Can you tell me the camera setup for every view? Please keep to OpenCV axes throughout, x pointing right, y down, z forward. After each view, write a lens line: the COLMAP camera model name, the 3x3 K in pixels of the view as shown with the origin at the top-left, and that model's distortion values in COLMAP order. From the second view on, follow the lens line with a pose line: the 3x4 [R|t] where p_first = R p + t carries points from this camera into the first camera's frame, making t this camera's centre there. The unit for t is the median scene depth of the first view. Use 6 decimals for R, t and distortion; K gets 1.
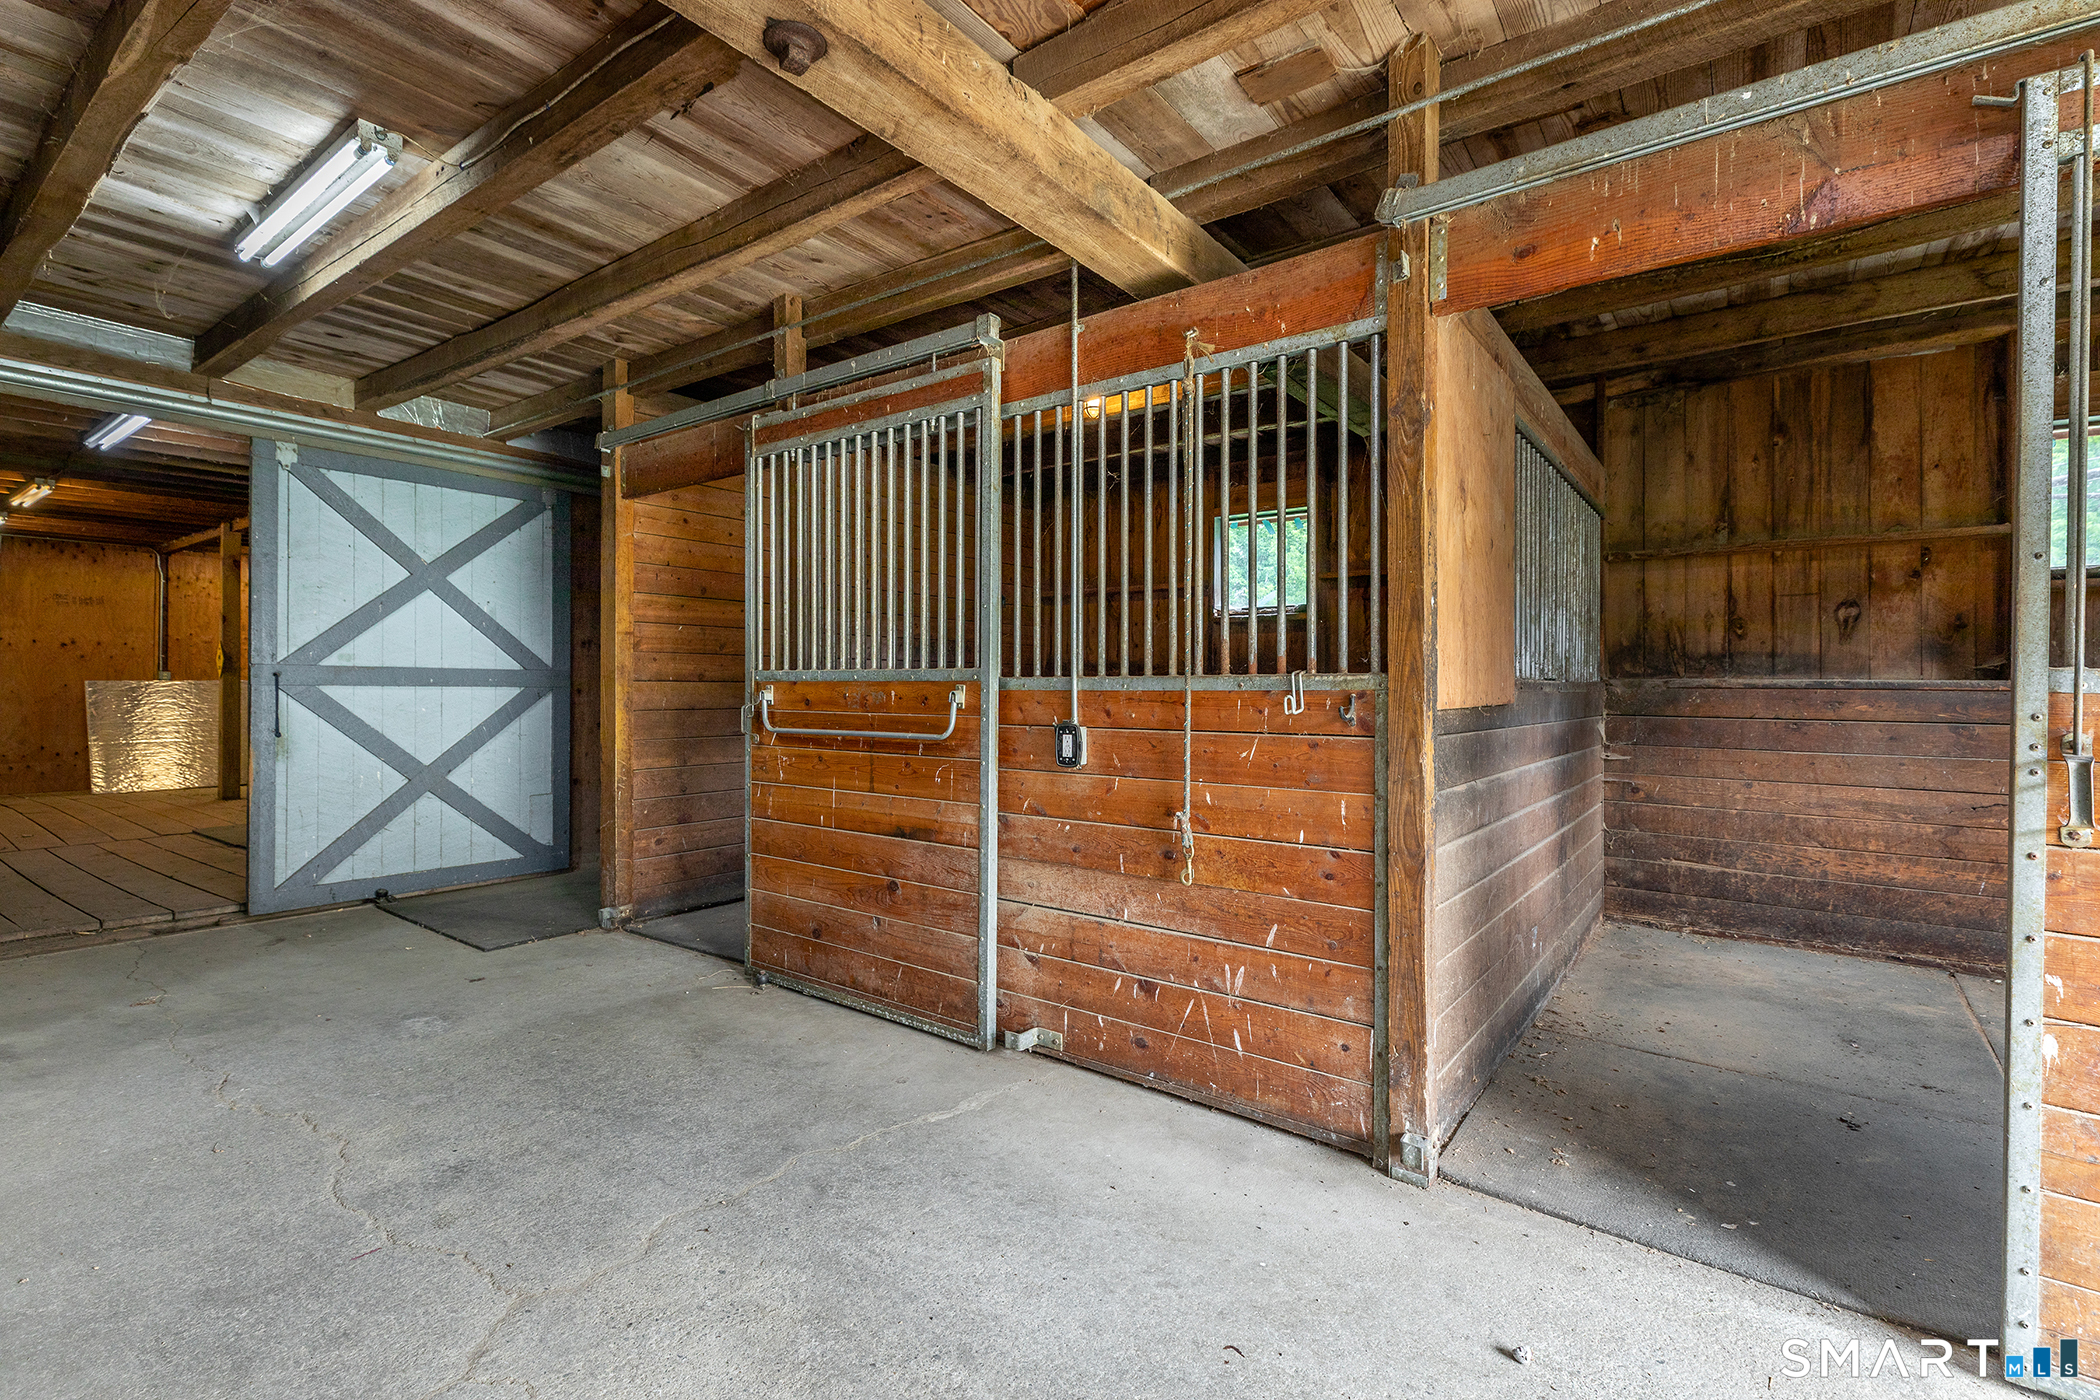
lens RADIAL K [[963.4, 0, 983.1], [0, 963.4, 683.8], [0, 0, 1]] dist [0.021896, -0.003564]
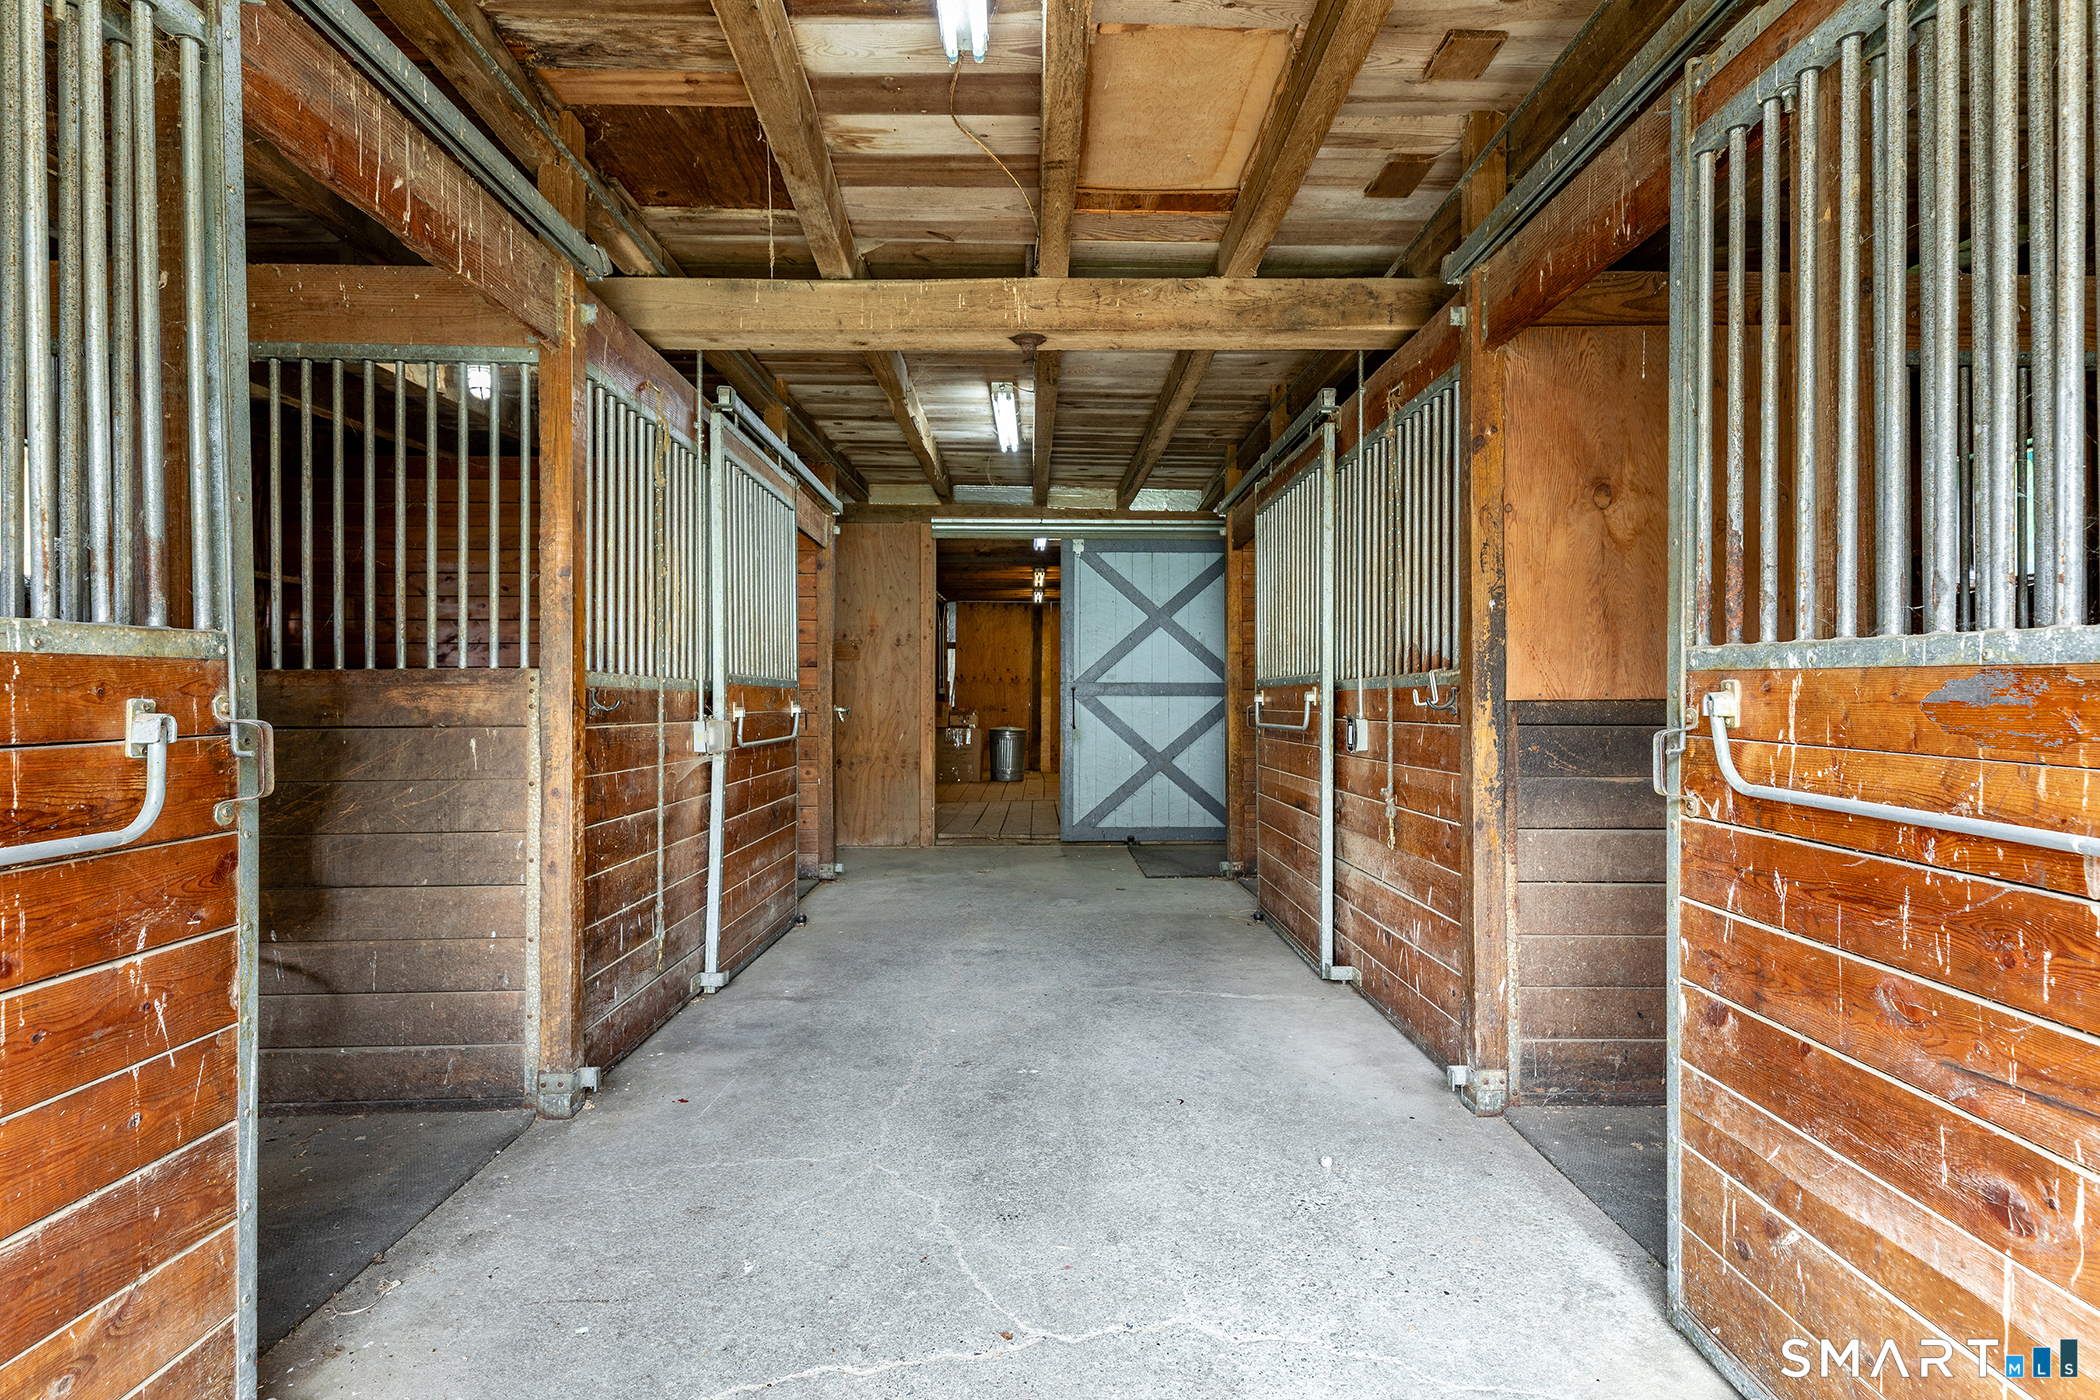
lens RADIAL K [[1087.2, 0, 1040.4], [0, 1087.2, 701.4], [0, 0, 1]] dist [0.004008, 0.000112]
pose [[0.611327, -0.005816, -0.791357, 0.574638], [0.005399, 0.999980, -0.003178, 0.014537], [0.791360, -0.002329, 0.611347, -0.098082]]
